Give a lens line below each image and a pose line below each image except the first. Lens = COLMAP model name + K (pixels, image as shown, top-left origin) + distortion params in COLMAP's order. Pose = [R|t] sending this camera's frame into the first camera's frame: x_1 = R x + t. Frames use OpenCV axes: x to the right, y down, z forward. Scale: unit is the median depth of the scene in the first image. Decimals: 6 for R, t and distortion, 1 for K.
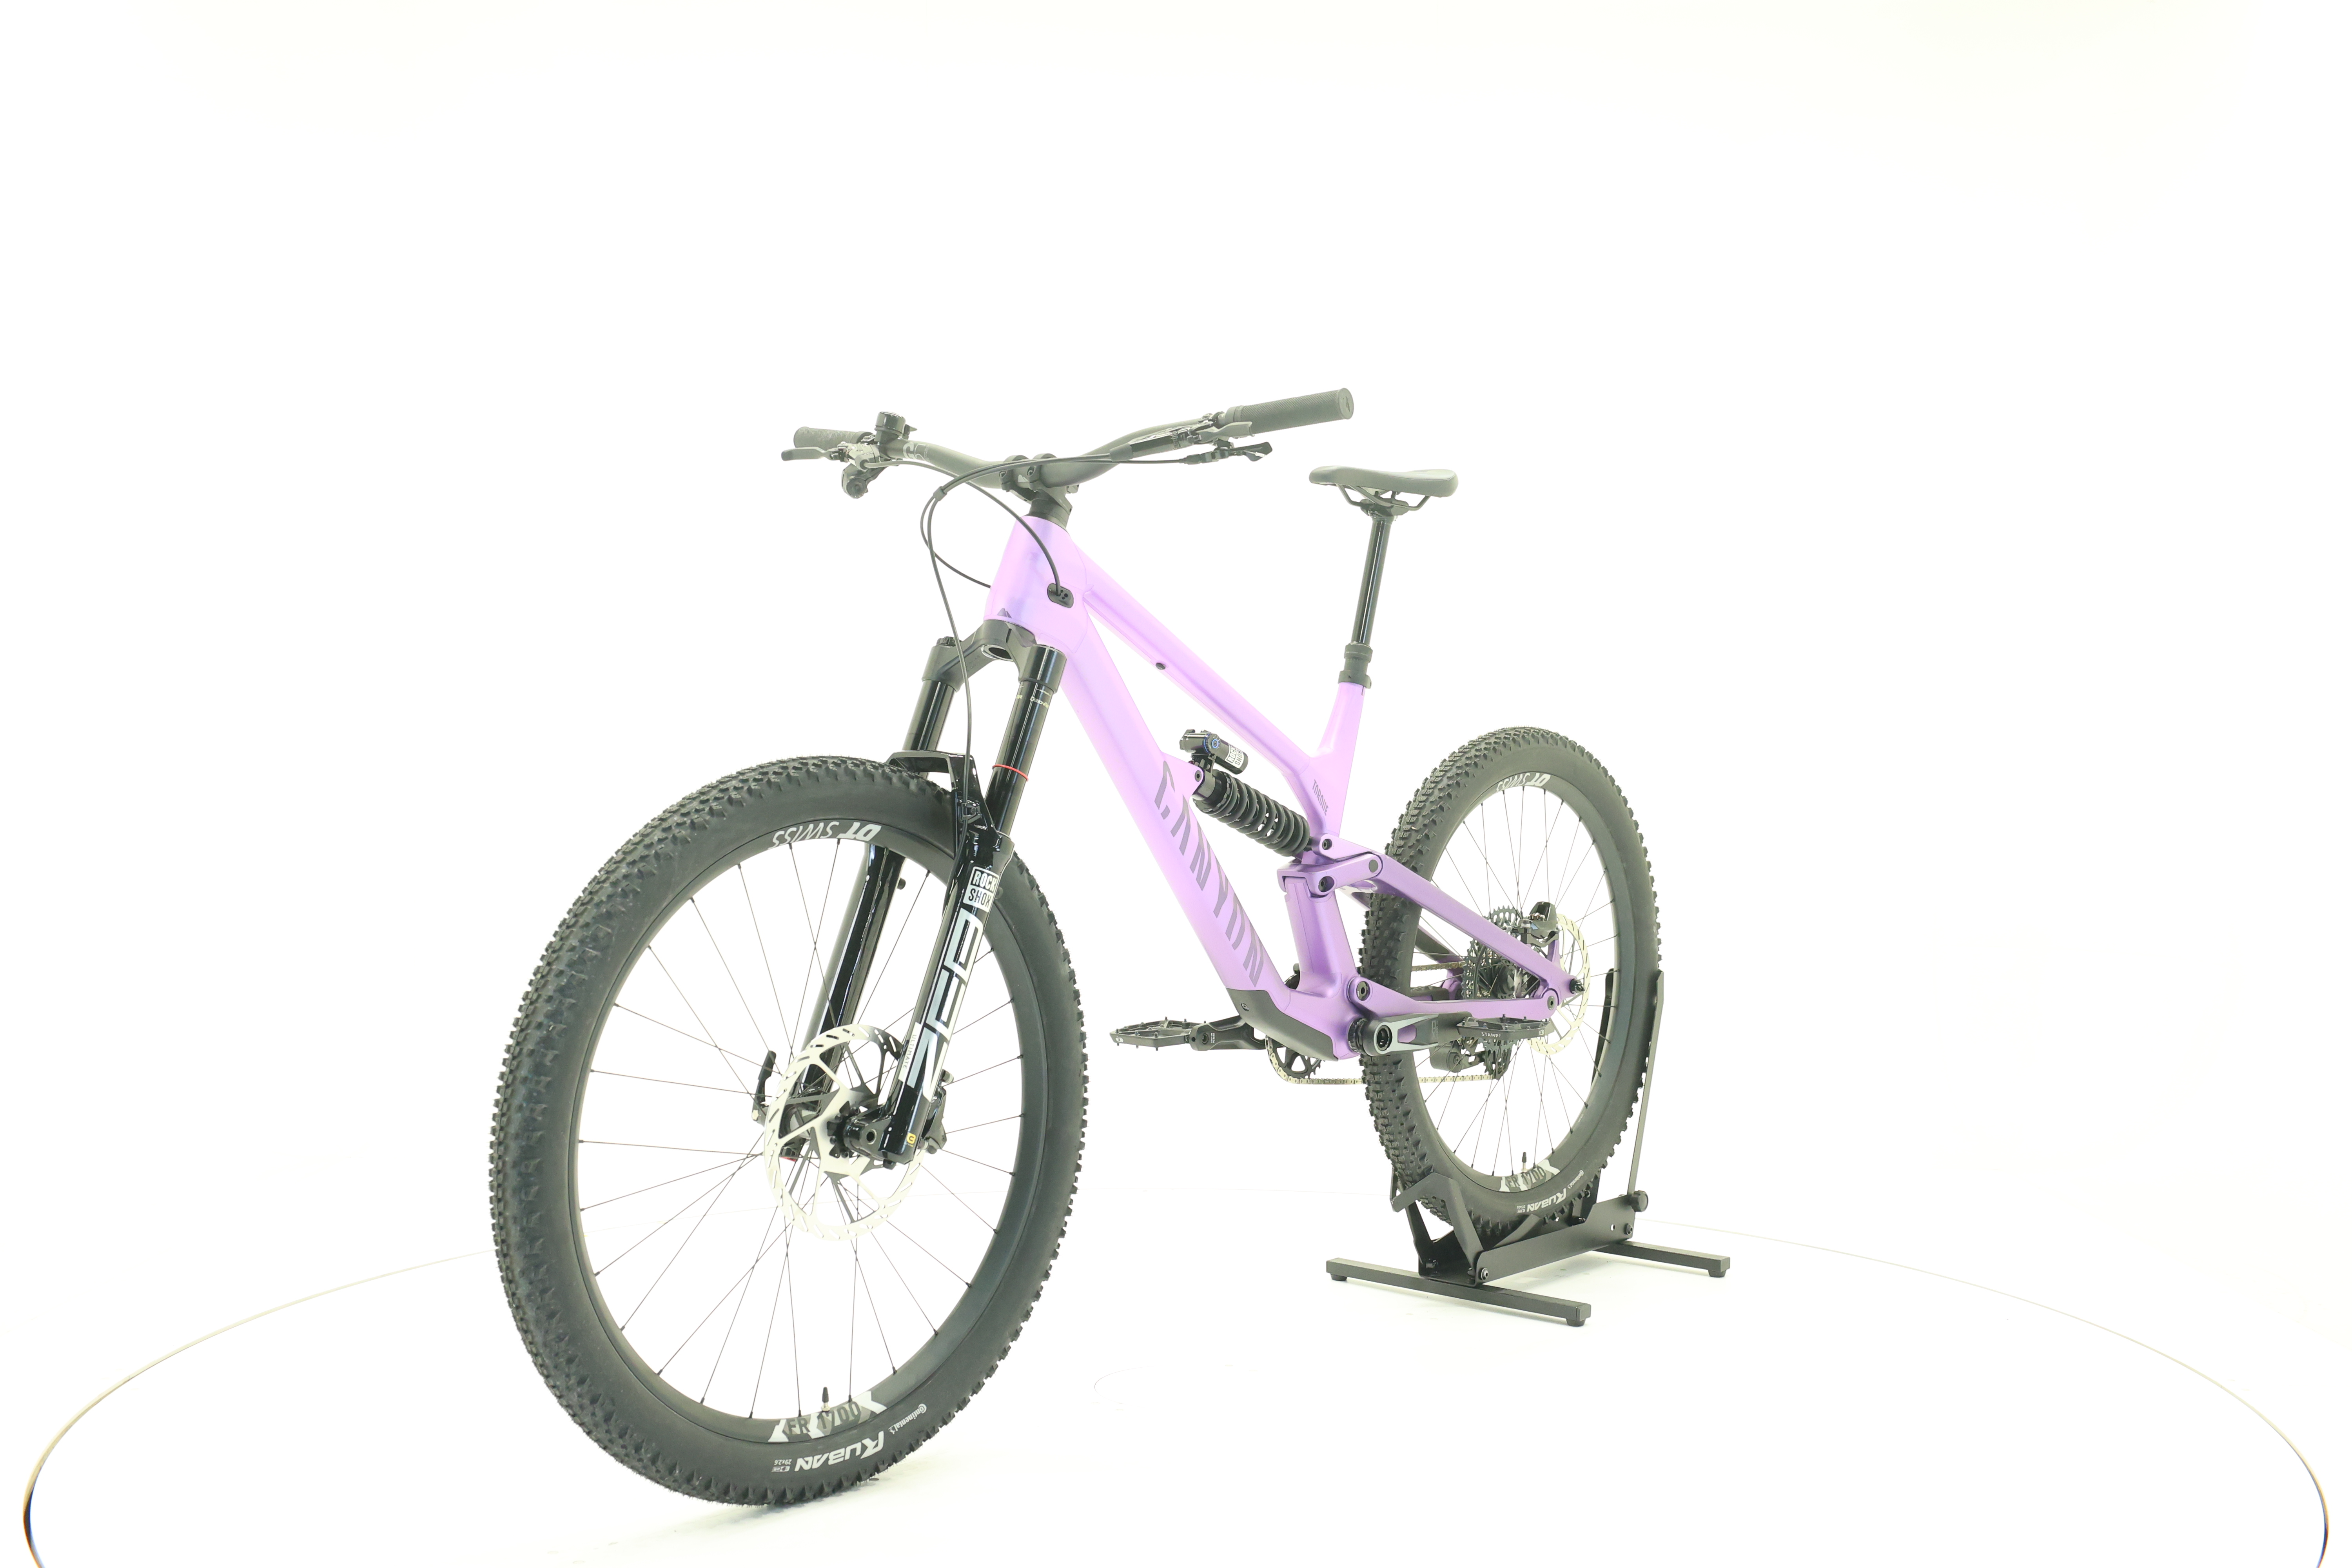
lens RADIAL K [[2489.9, 0, 1181.4], [0, 2489.9, 787.7], [0, 0, 1]] dist [0.013865, 0.000000]
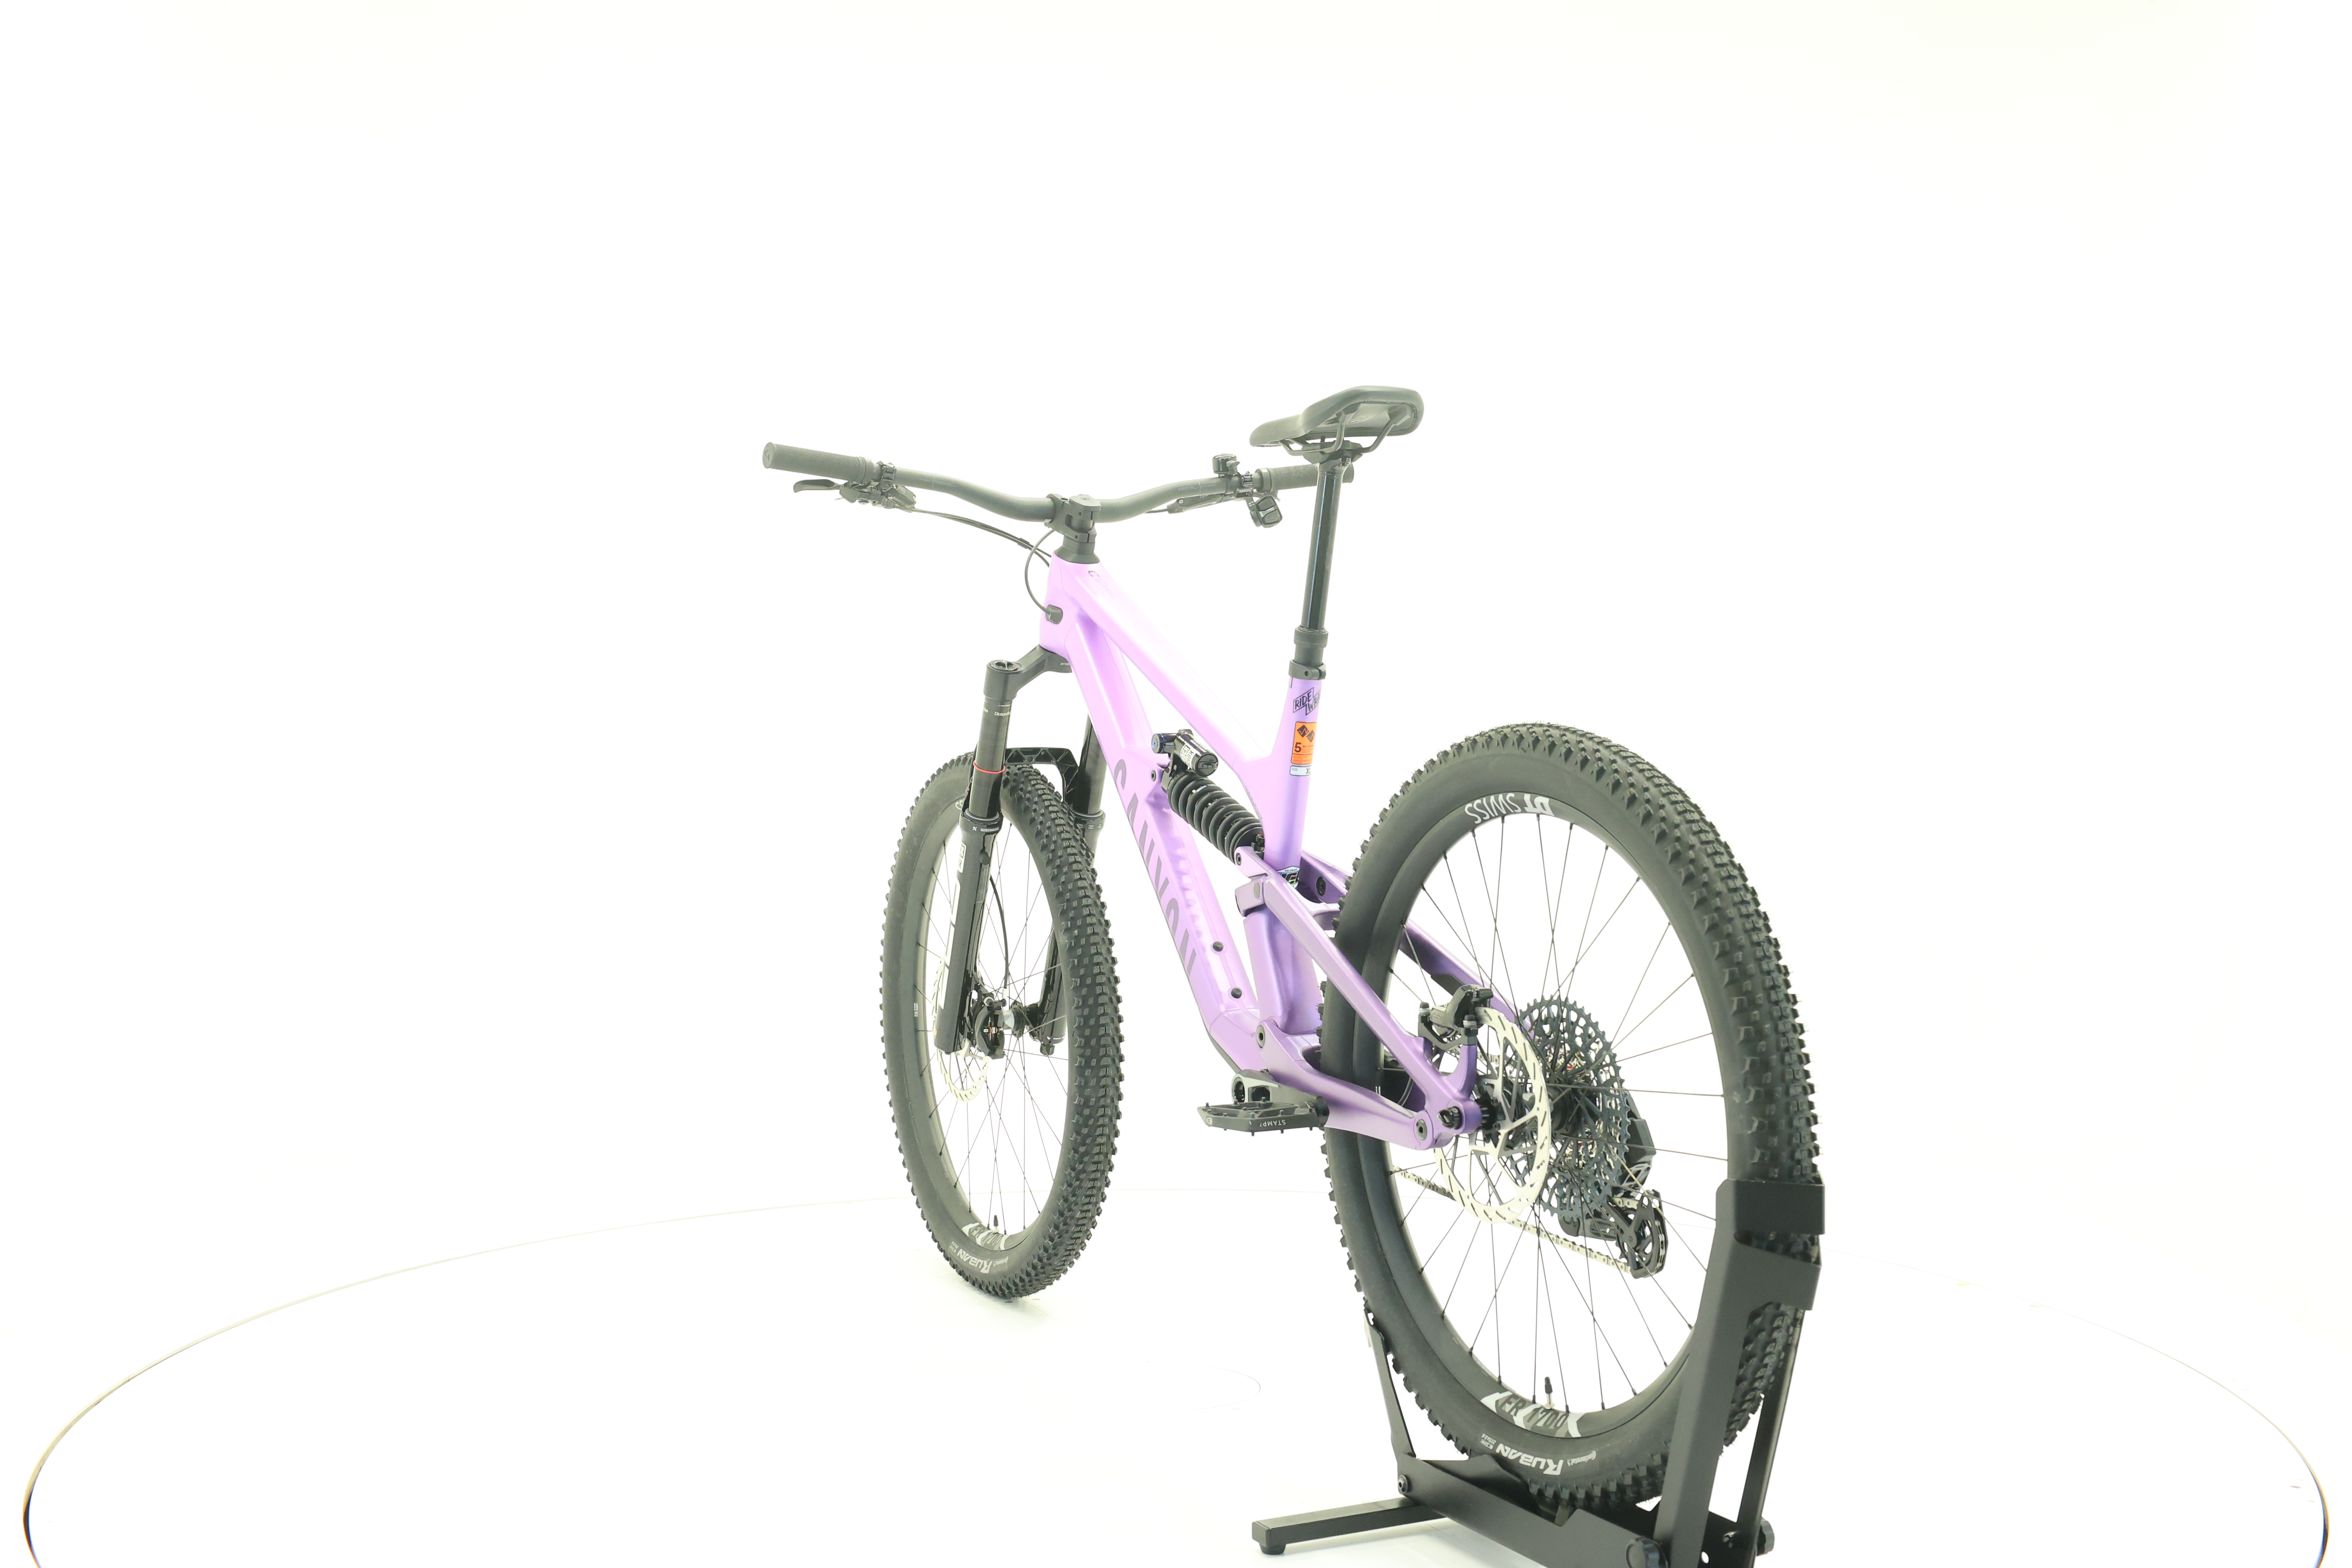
lens RADIAL K [[2489.9, 0, 1175.8], [0, 2489.9, 773.4], [0, 0, 1]] dist [0.013865, 0.000000]
pose [[-0.375462, 0.011634, -0.926765, 0.963642], [-0.024591, 0.999444, 0.022509, -0.029552], [0.926511, 0.031241, -0.374968, 1.426768]]
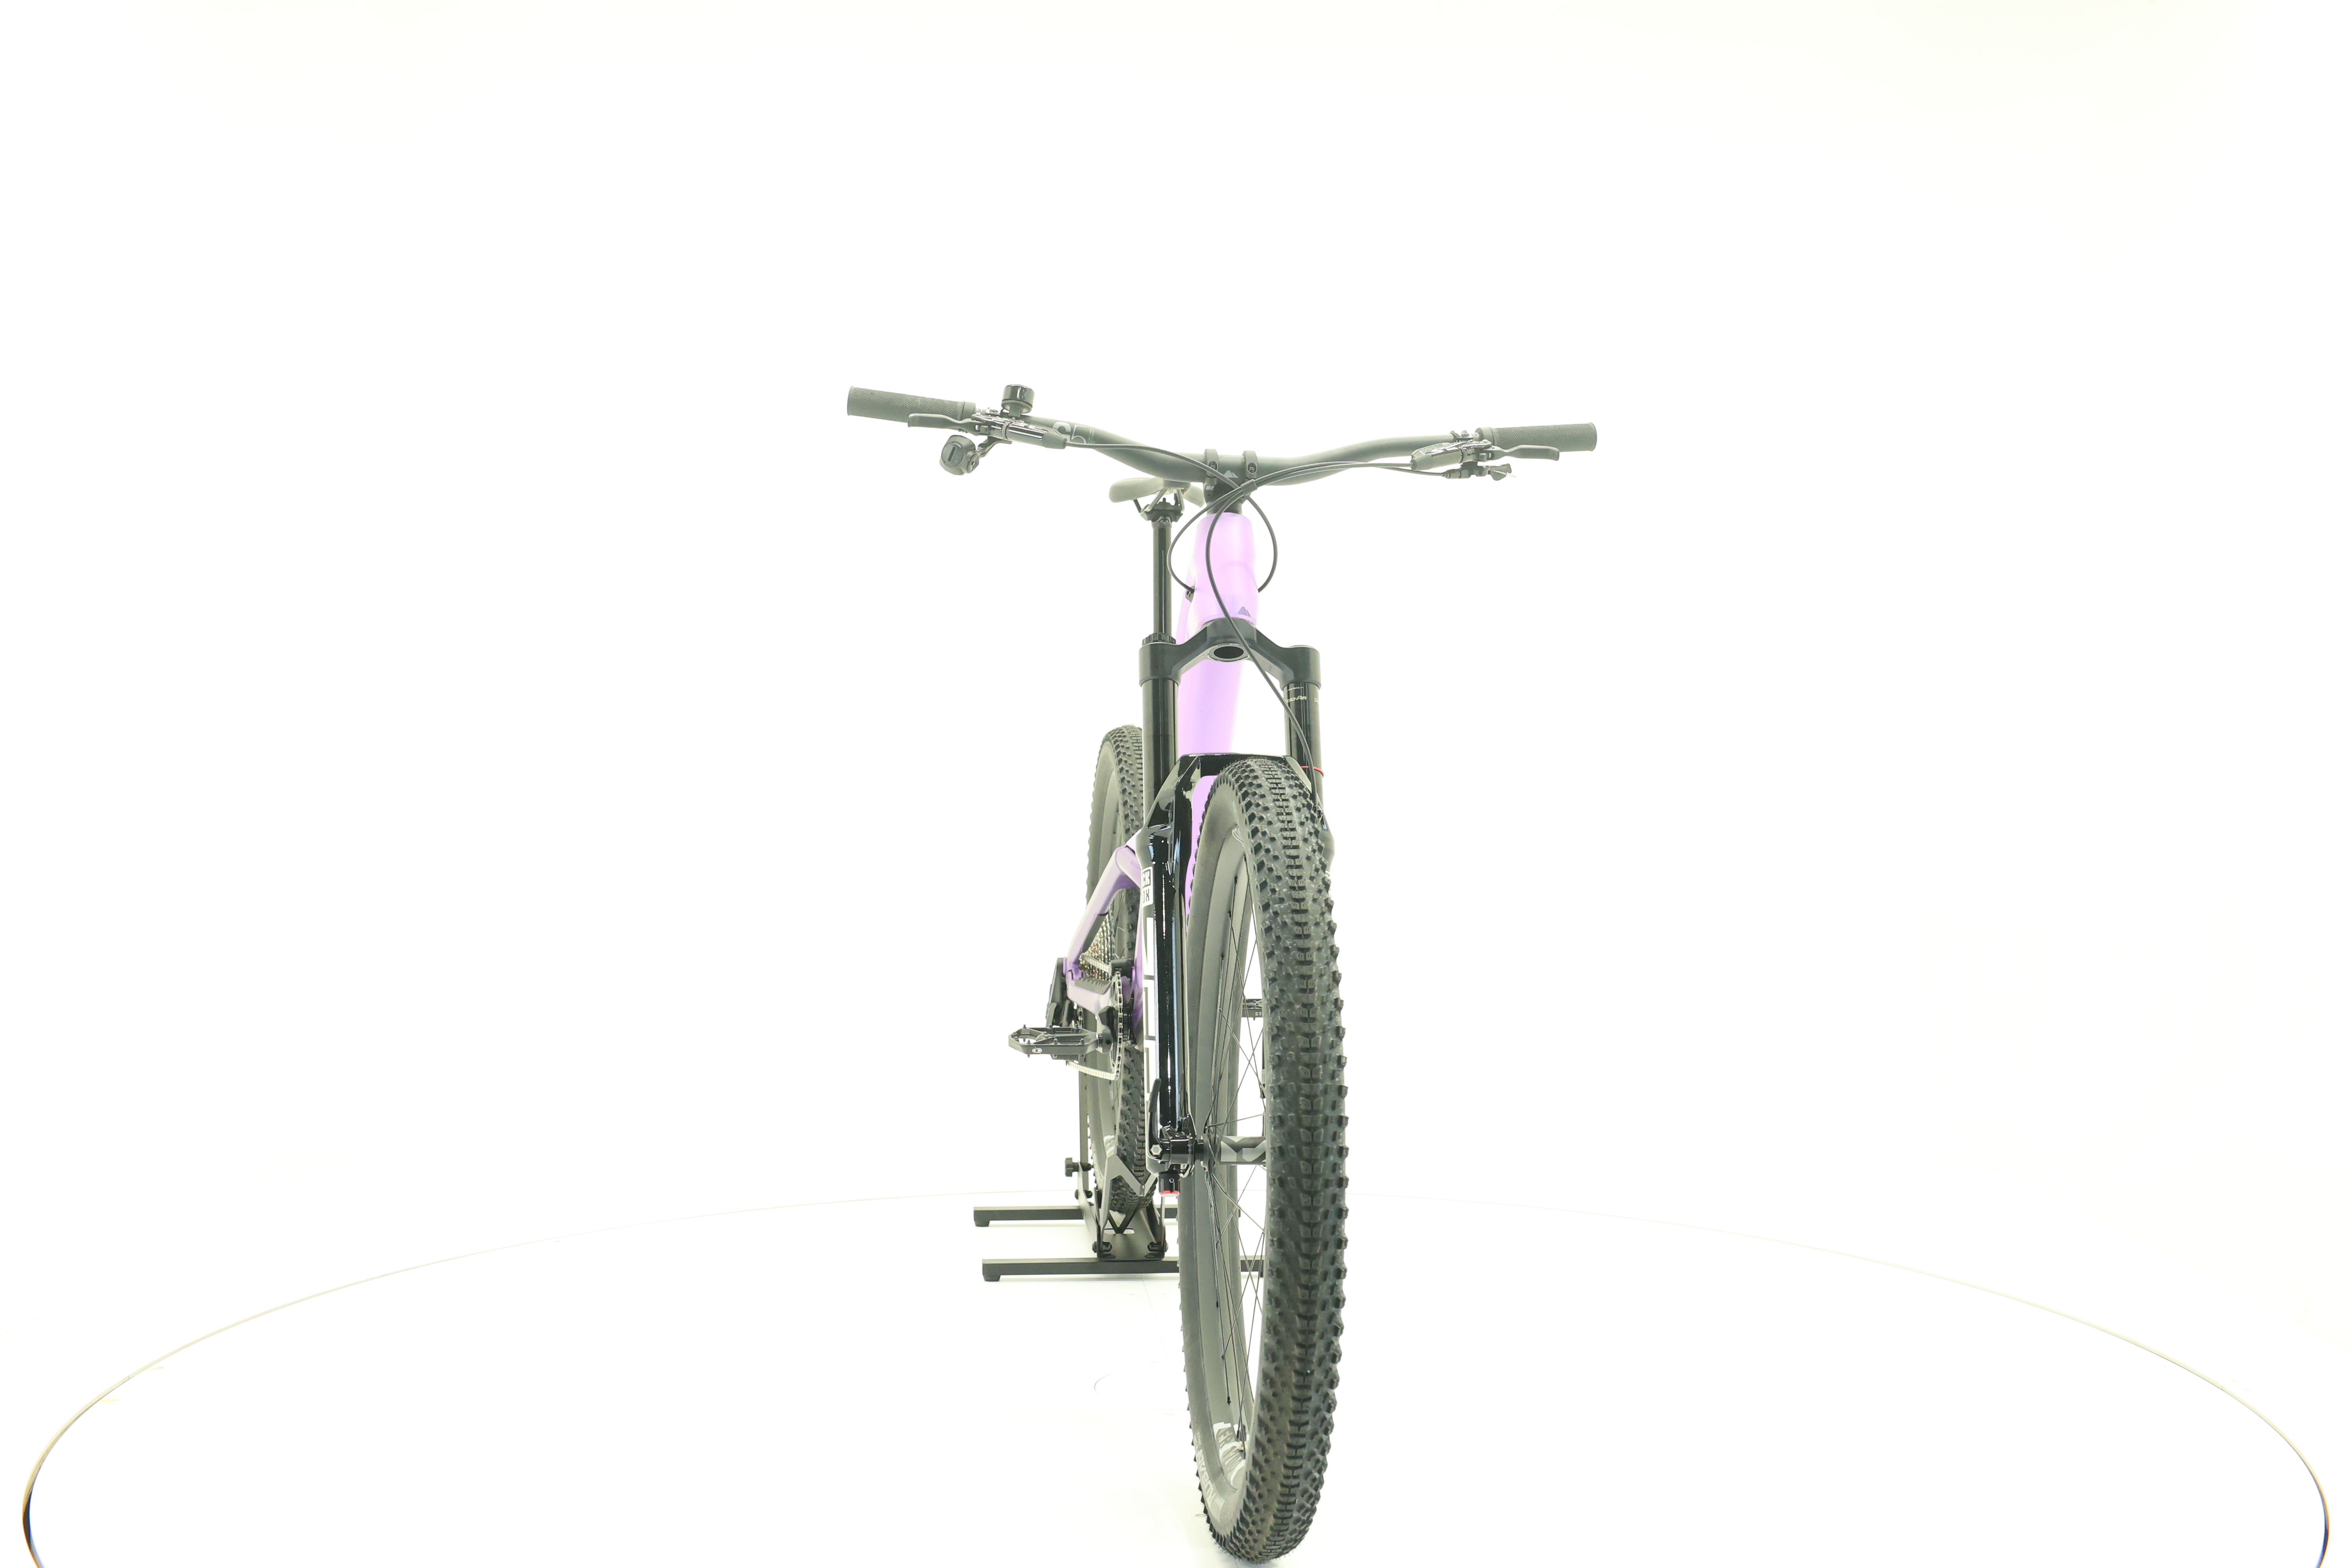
lens RADIAL K [[2489.9, 0, 1181.6], [0, 2489.9, 770.4], [0, 0, 1]] dist [0.013865, 0.000000]
pose [[0.687545, -0.011251, 0.726055, -0.754151], [0.012219, 0.999918, 0.003924, -0.011293], [-0.726039, 0.006174, 0.687626, 0.325889]]
